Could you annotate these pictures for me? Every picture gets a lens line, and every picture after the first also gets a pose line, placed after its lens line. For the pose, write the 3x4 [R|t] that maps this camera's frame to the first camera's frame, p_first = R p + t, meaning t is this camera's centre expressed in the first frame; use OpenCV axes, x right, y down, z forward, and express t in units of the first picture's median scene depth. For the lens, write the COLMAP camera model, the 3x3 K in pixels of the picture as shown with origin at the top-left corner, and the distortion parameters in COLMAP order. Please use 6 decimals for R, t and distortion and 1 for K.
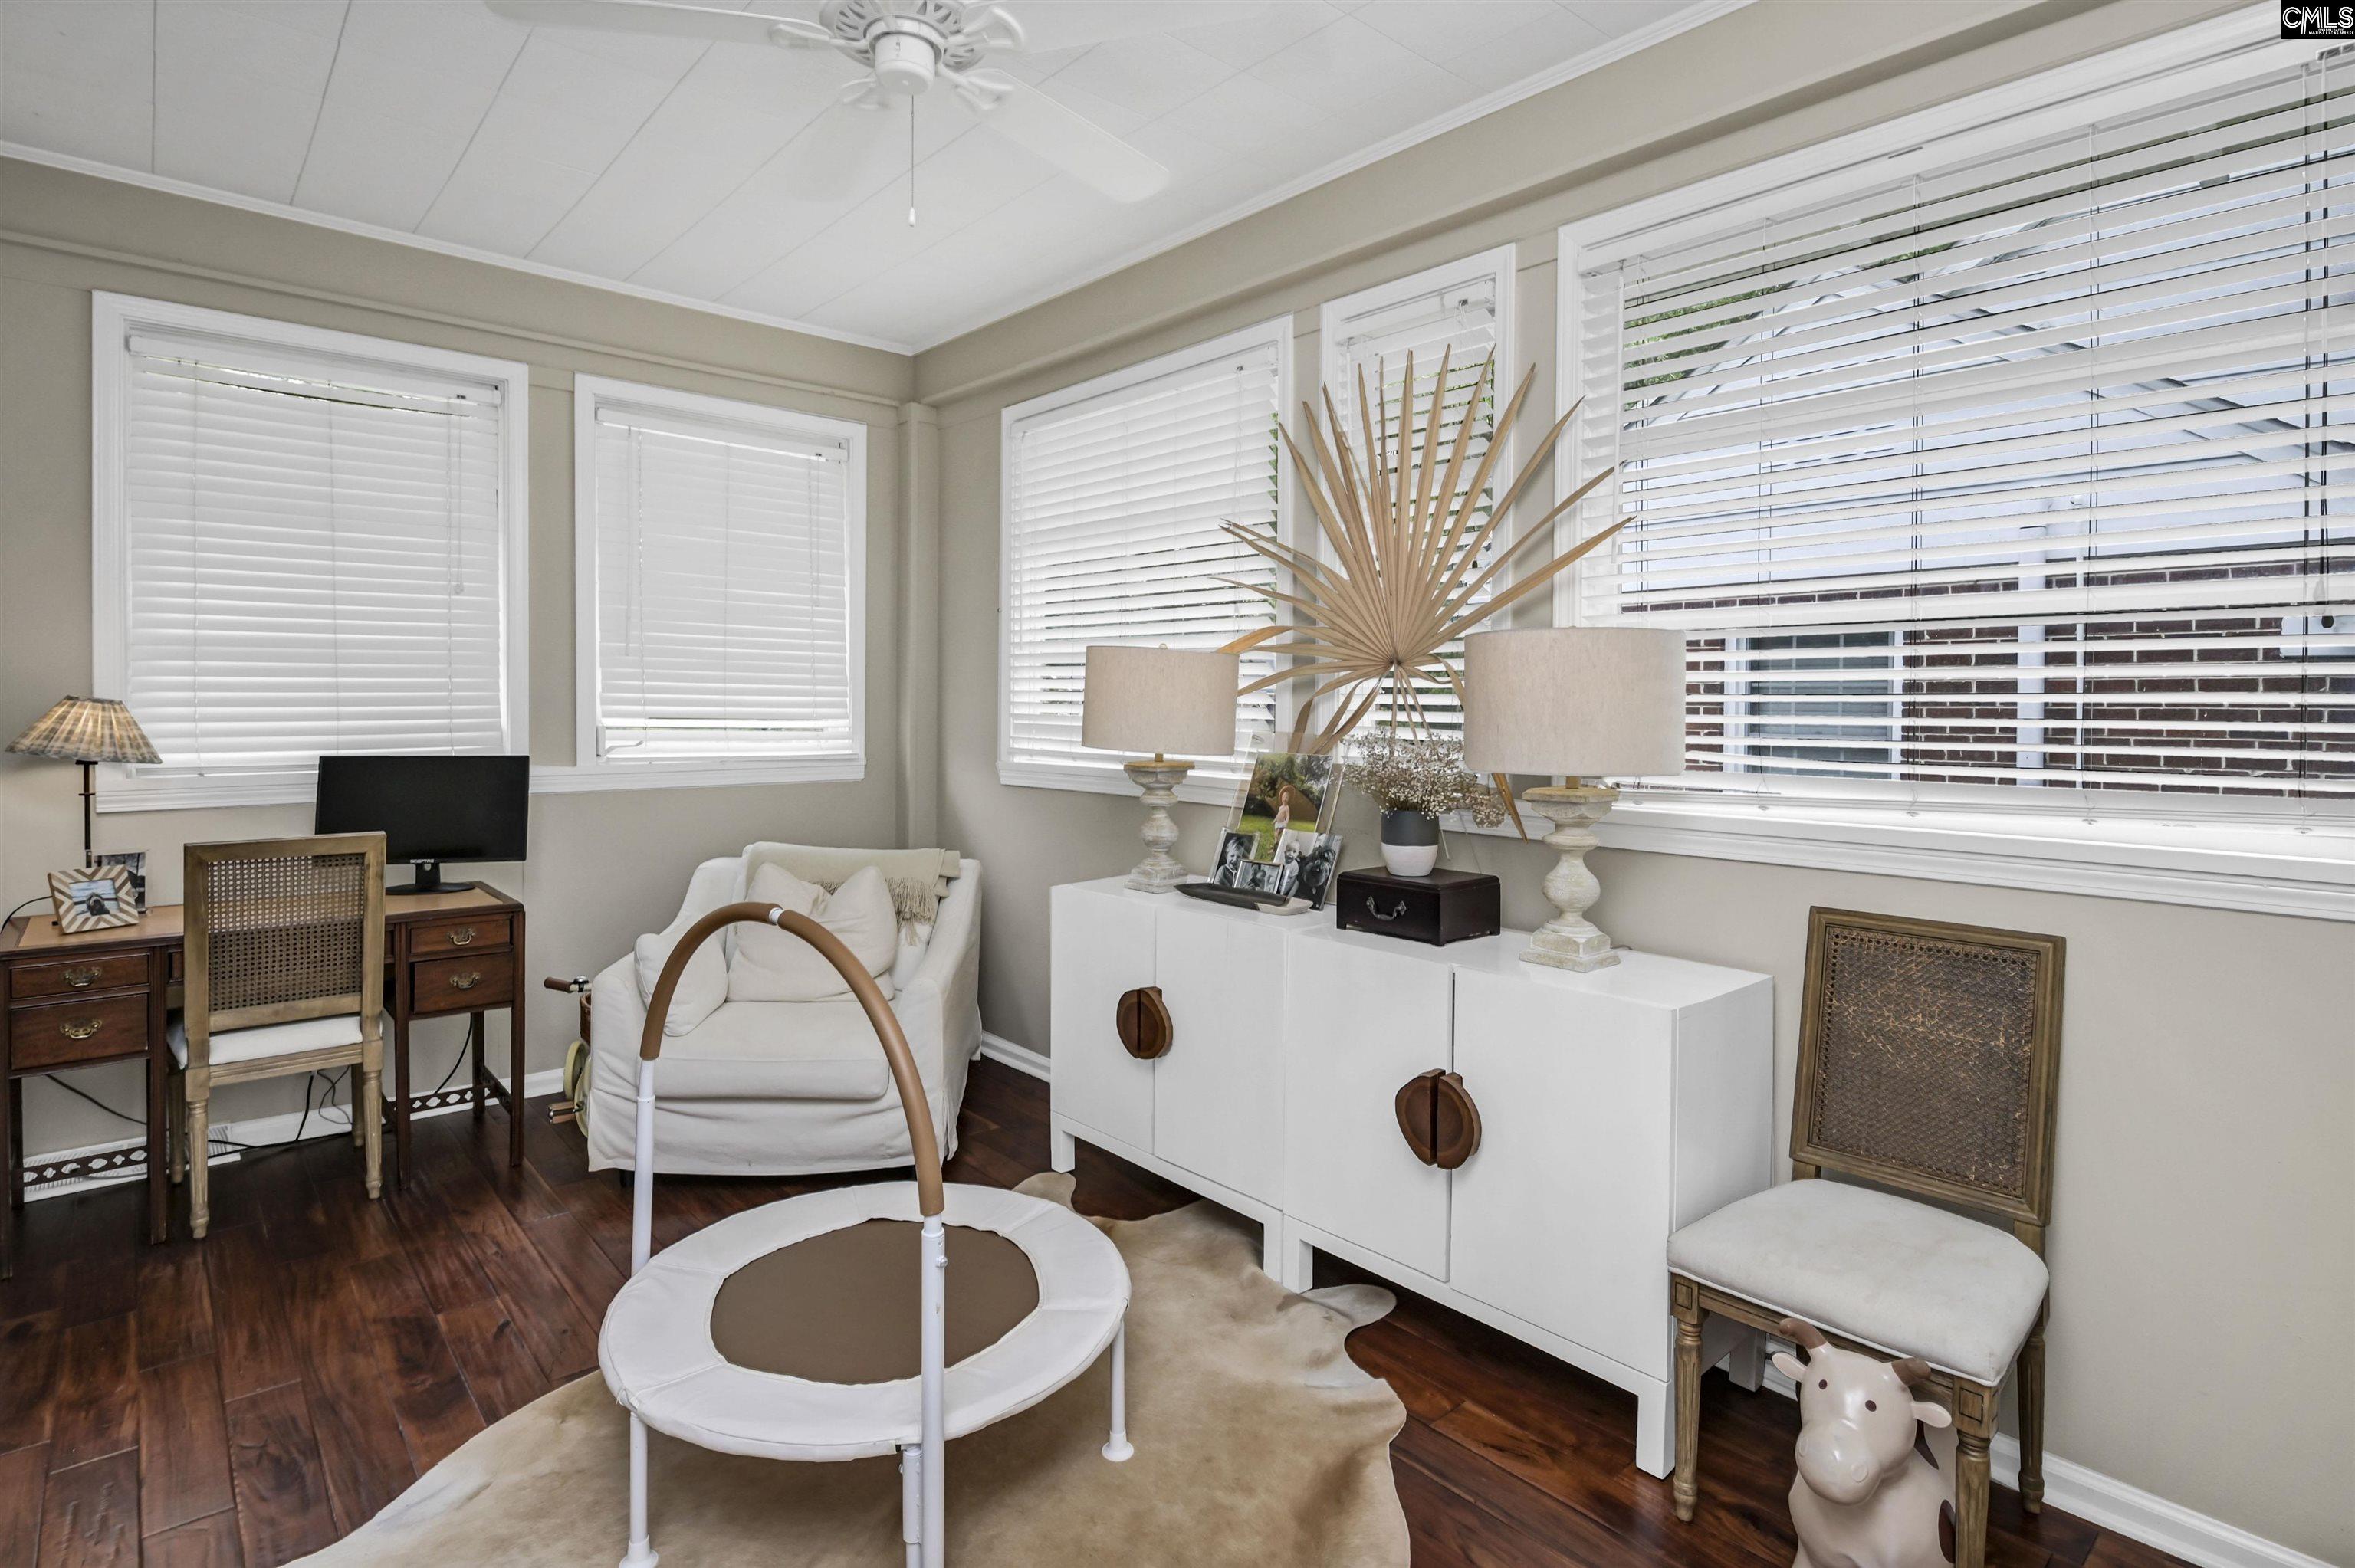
lens RADIAL K [[1182.8, 0, 1182.7], [0, 1182.8, 716.1], [0, 0, 1]] dist [0.002022, 0.000068]
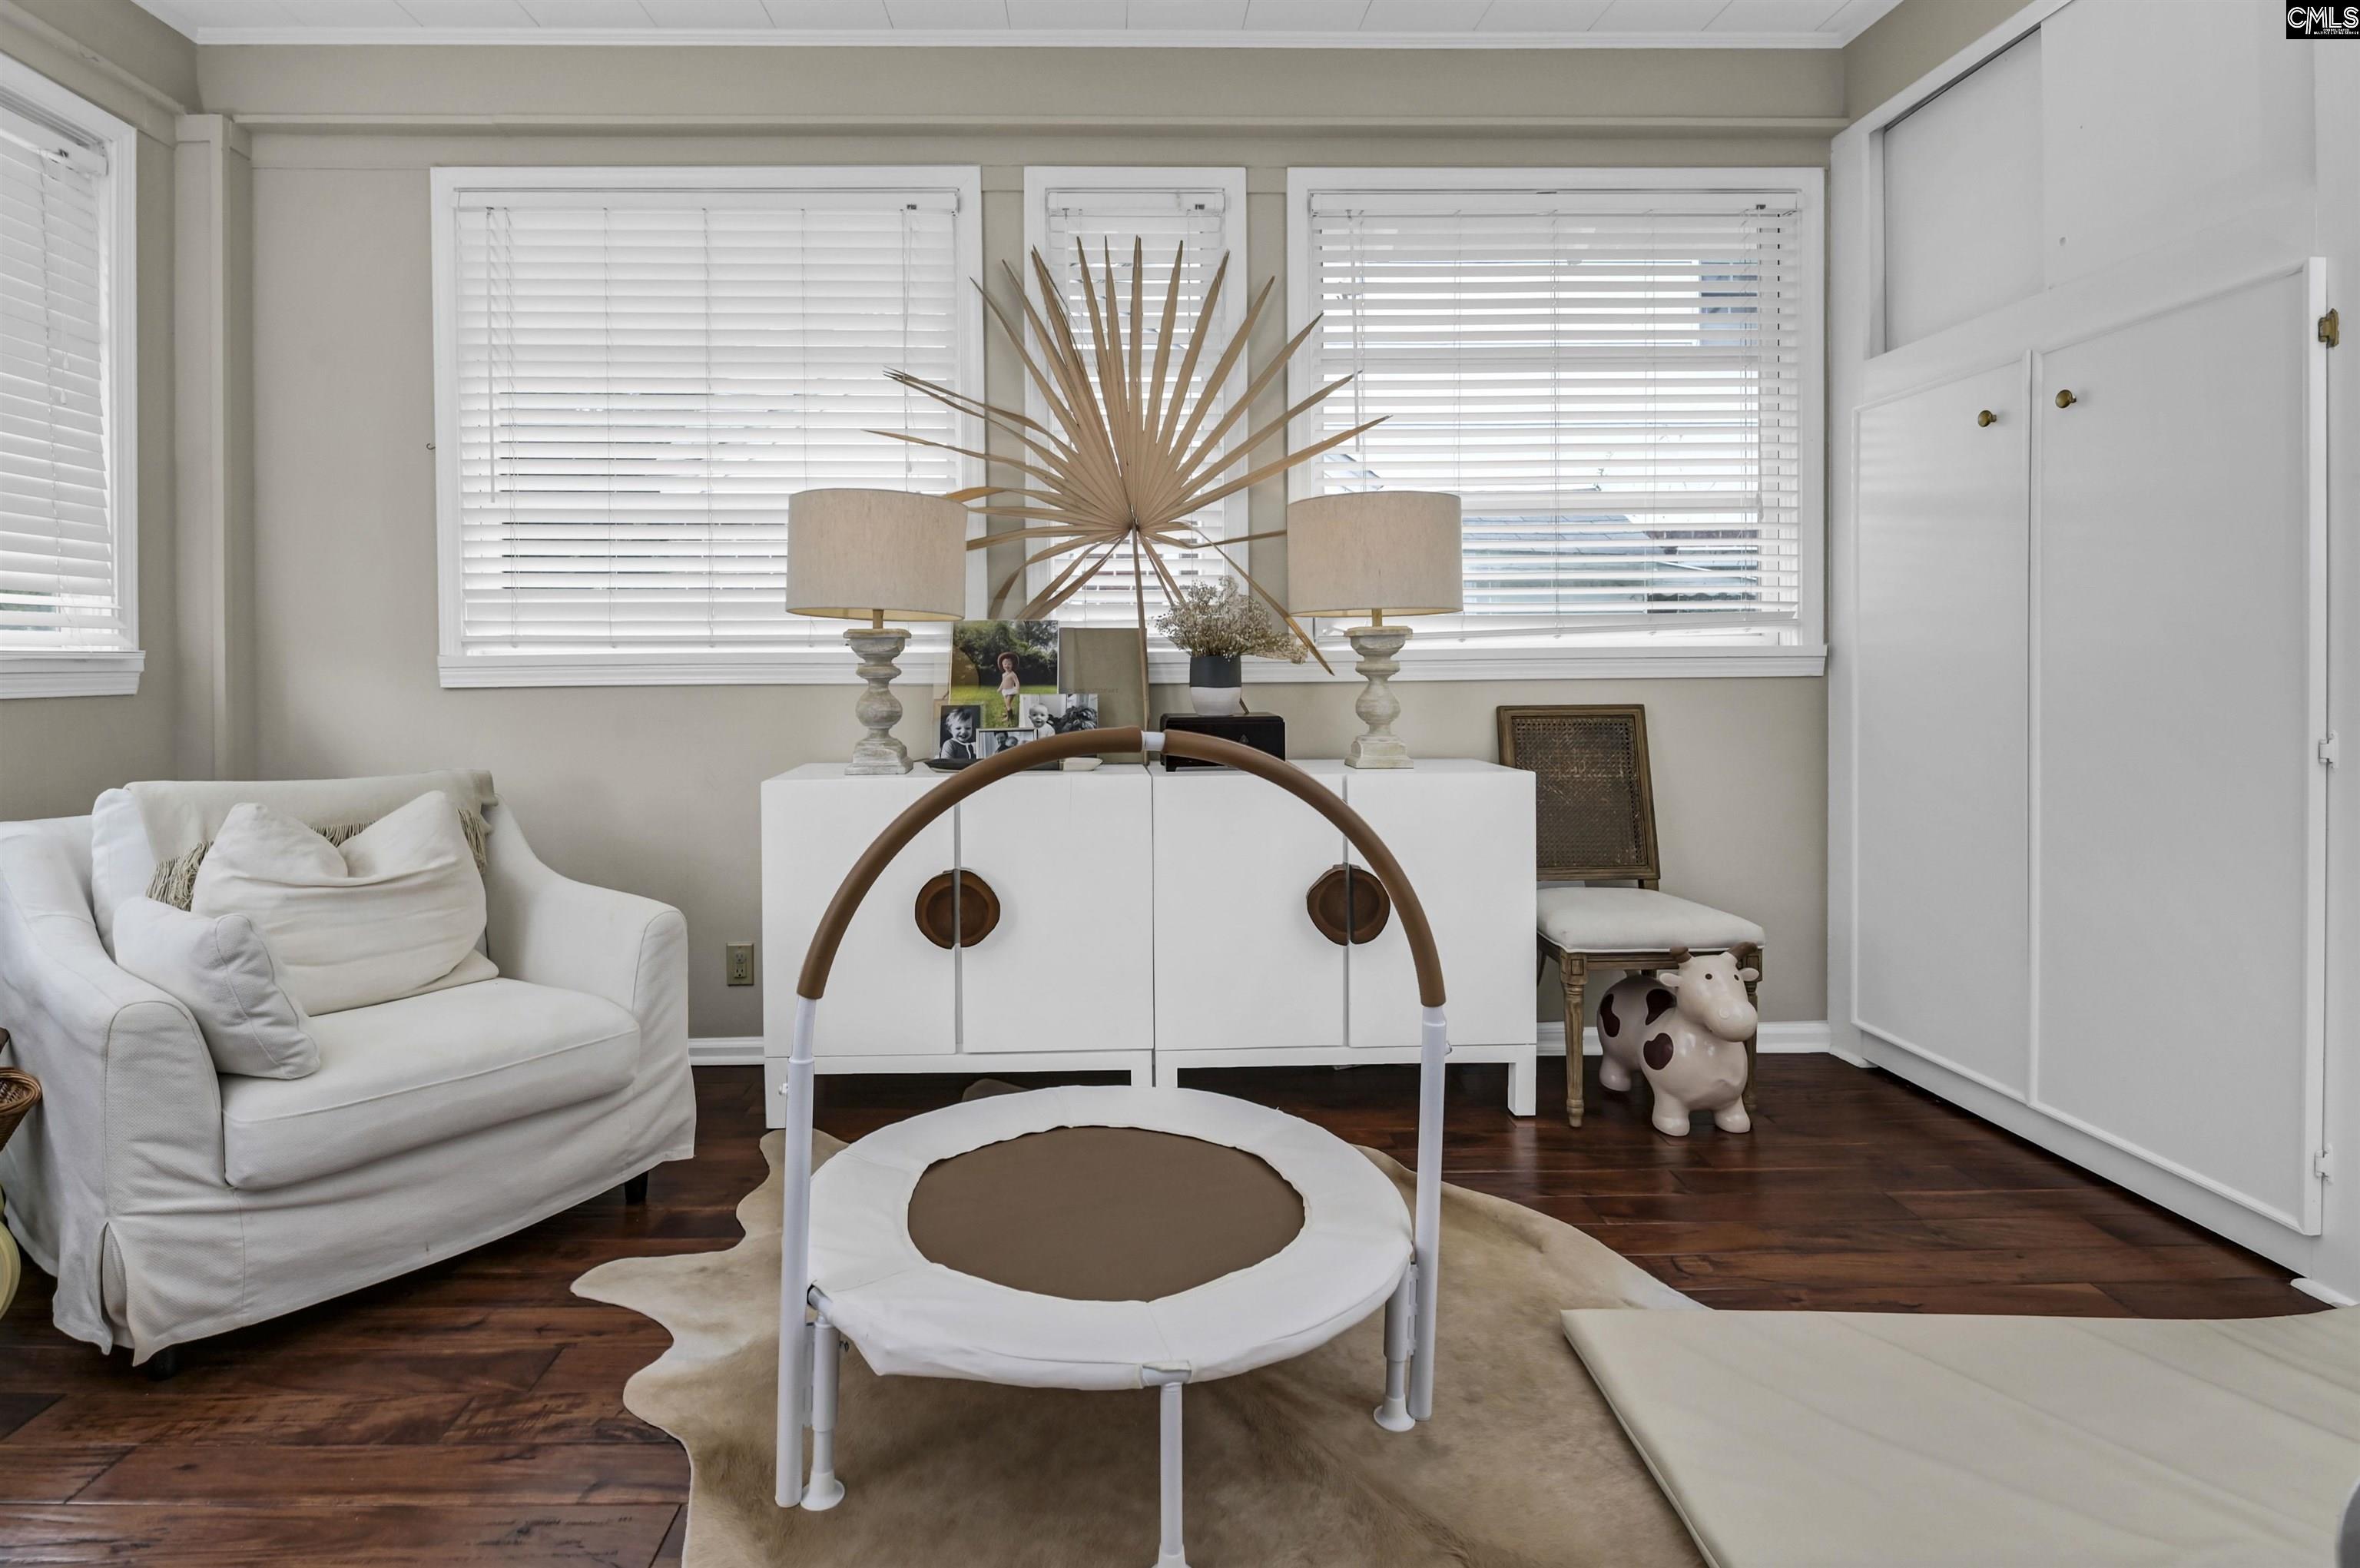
lens RADIAL K [[1224.0, 0, 1072.8], [0, 1224.0, 682.0], [0, 0, 1]] dist [-0.003591, -0.000612]
pose [[0.652301, -0.018433, 0.757736, -0.660674], [0.021536, 0.999751, 0.005780, 0.081475], [-0.757654, 0.012548, 0.652535, 0.313412]]
